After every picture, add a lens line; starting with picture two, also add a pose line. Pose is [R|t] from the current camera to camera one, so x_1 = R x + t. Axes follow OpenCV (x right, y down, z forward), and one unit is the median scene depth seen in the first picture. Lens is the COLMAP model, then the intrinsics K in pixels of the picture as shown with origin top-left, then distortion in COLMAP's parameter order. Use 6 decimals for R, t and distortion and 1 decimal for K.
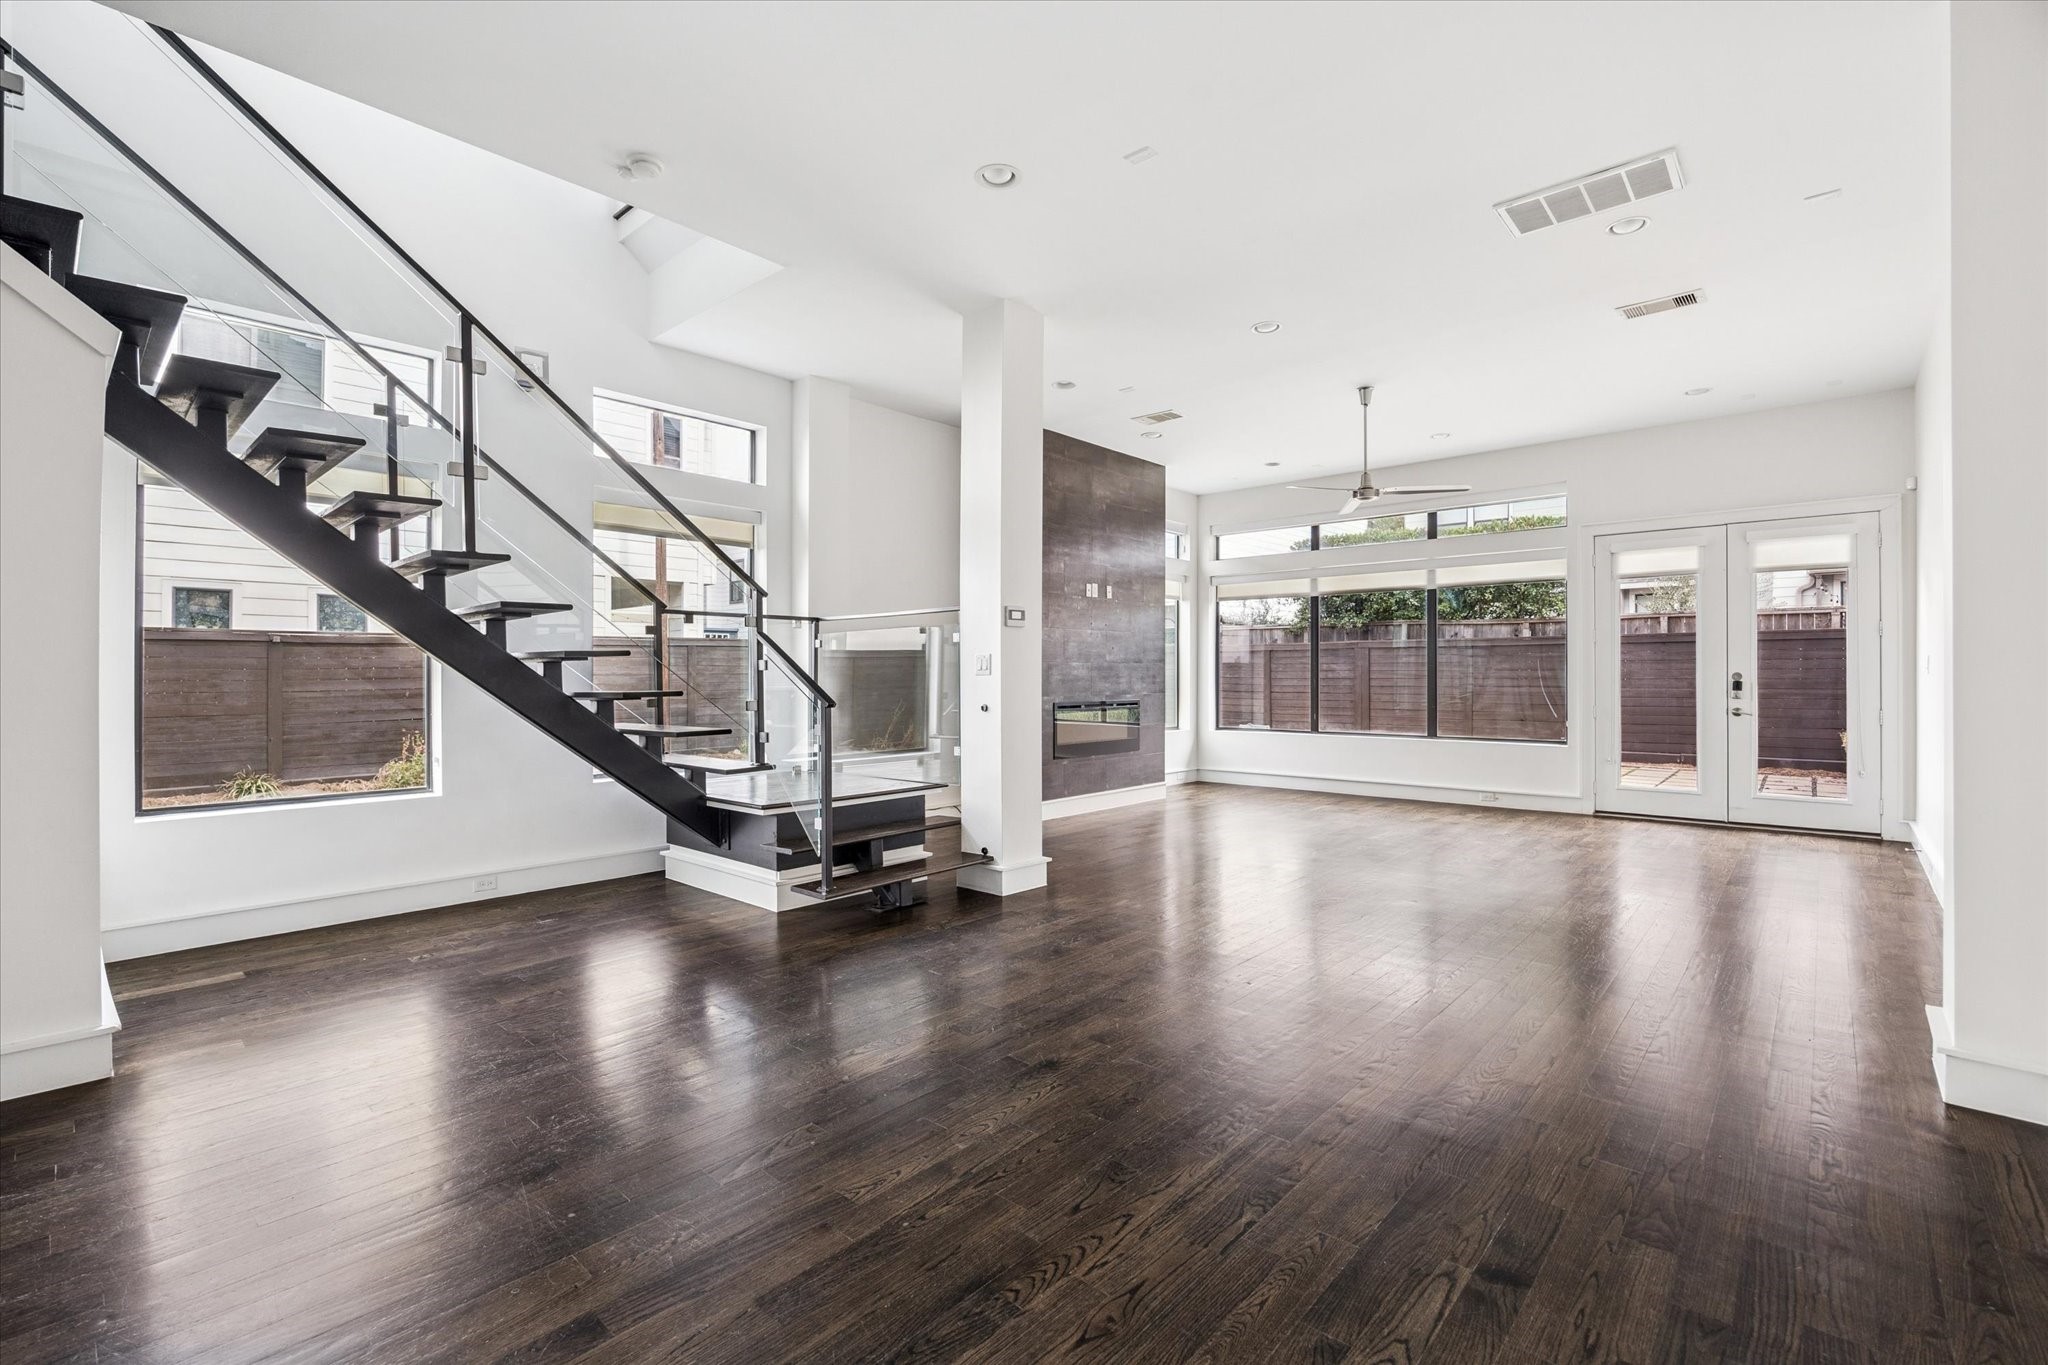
lens RADIAL K [[891.3, 0, 1037.8], [0, 891.3, 677.3], [0, 0, 1]] dist [-0.014402, 0.001574]
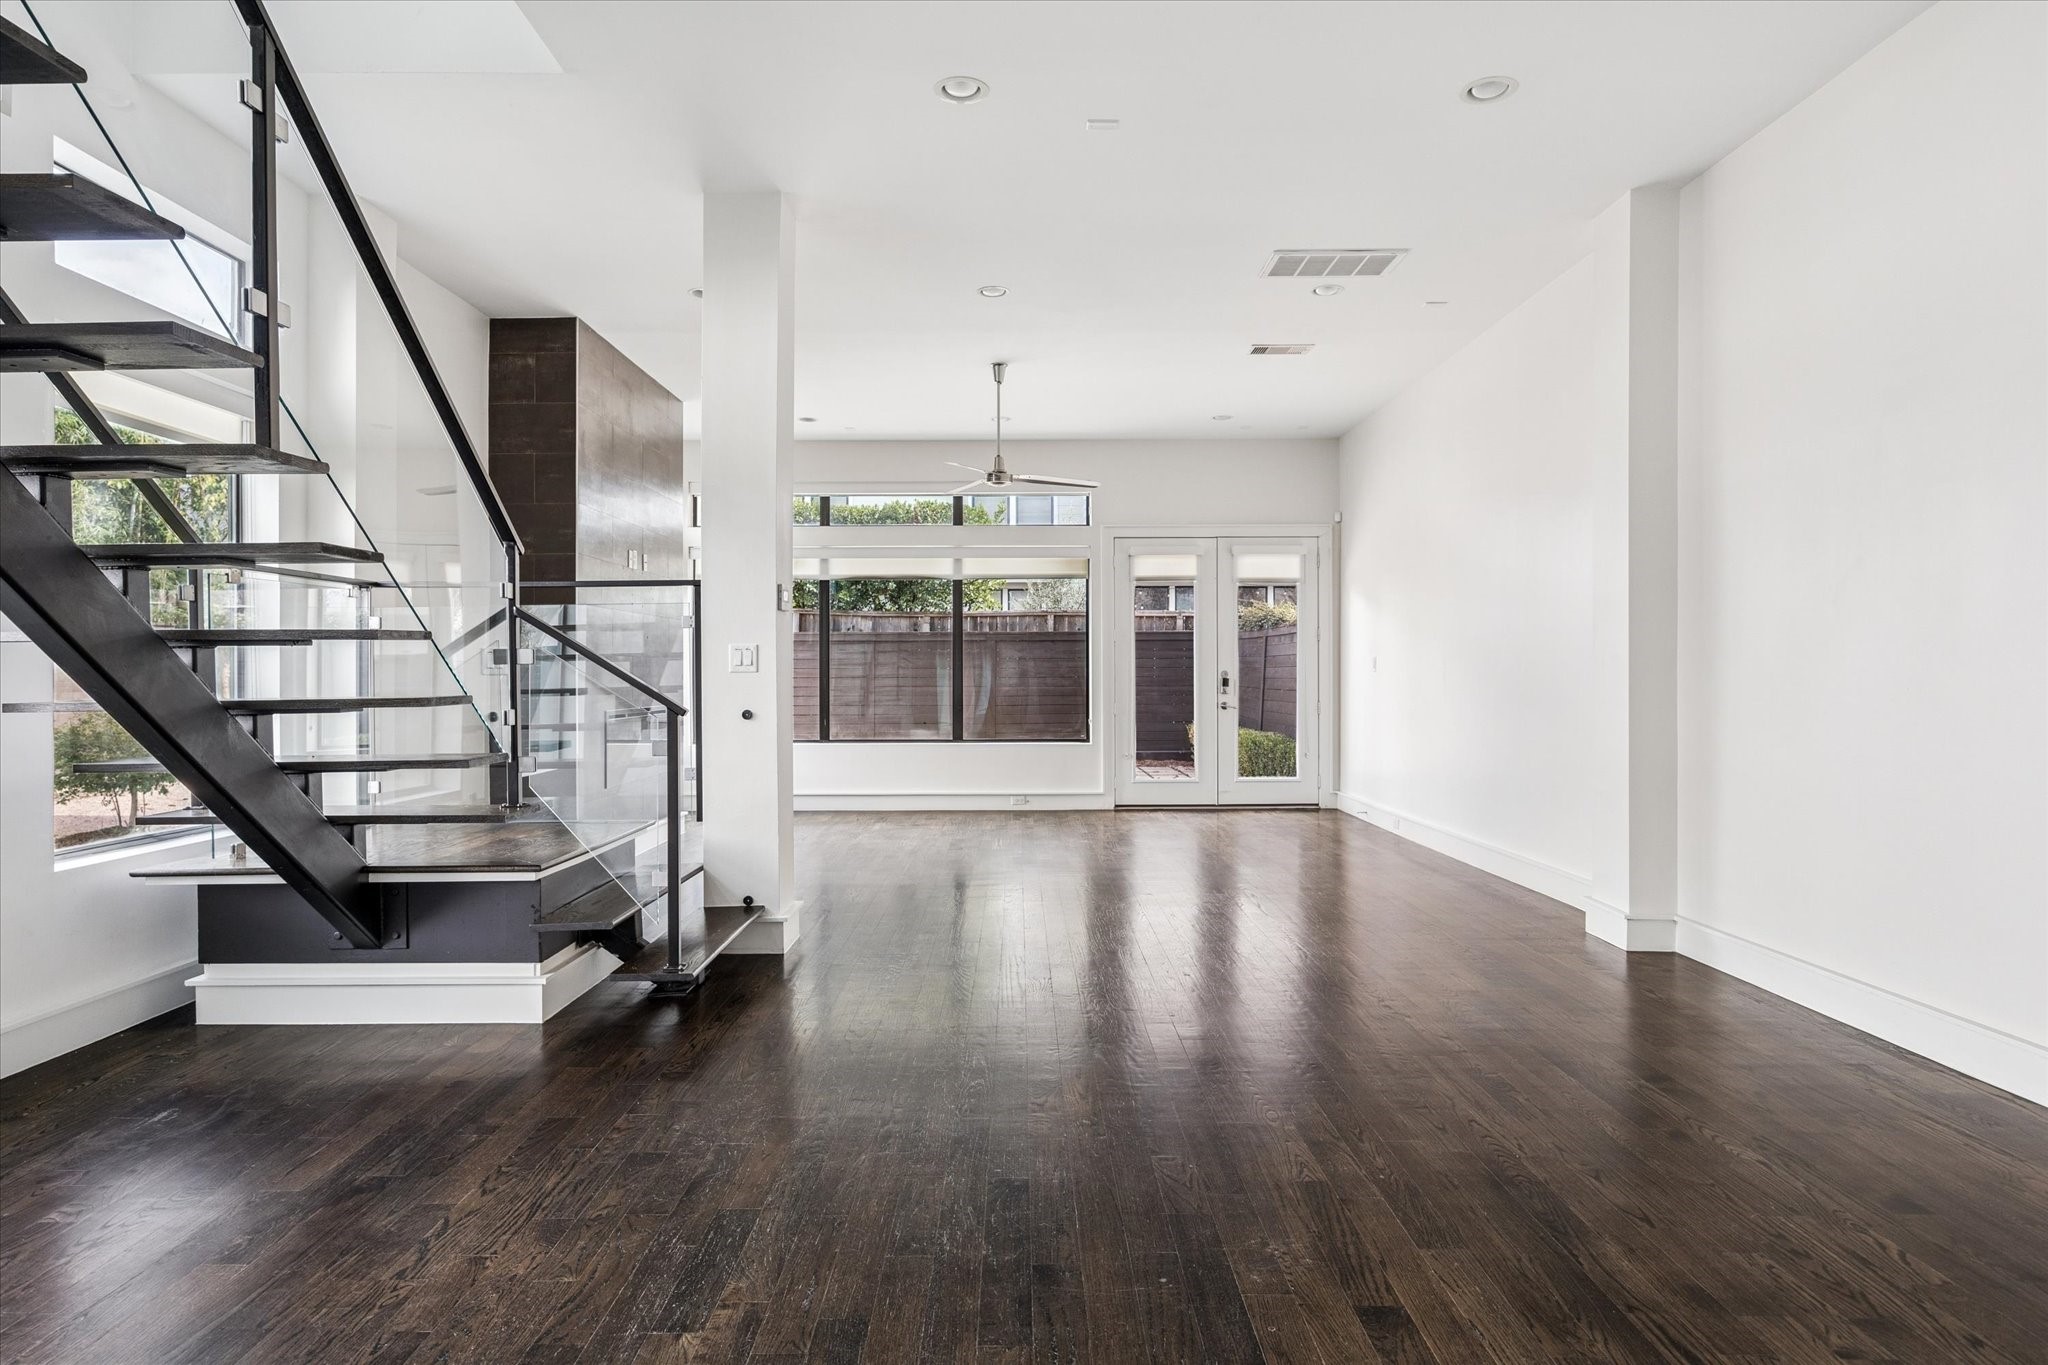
lens RADIAL K [[1180.9, 0, 1010.2], [0, 1180.9, 675.5], [0, 0, 1]] dist [0.001953, 0.000493]
pose [[0.749006, -0.001181, 0.662562, -0.354135], [0.002203, 0.999997, -0.000708, 0.001006], [-0.662559, 0.001990, 0.749007, 0.051919]]
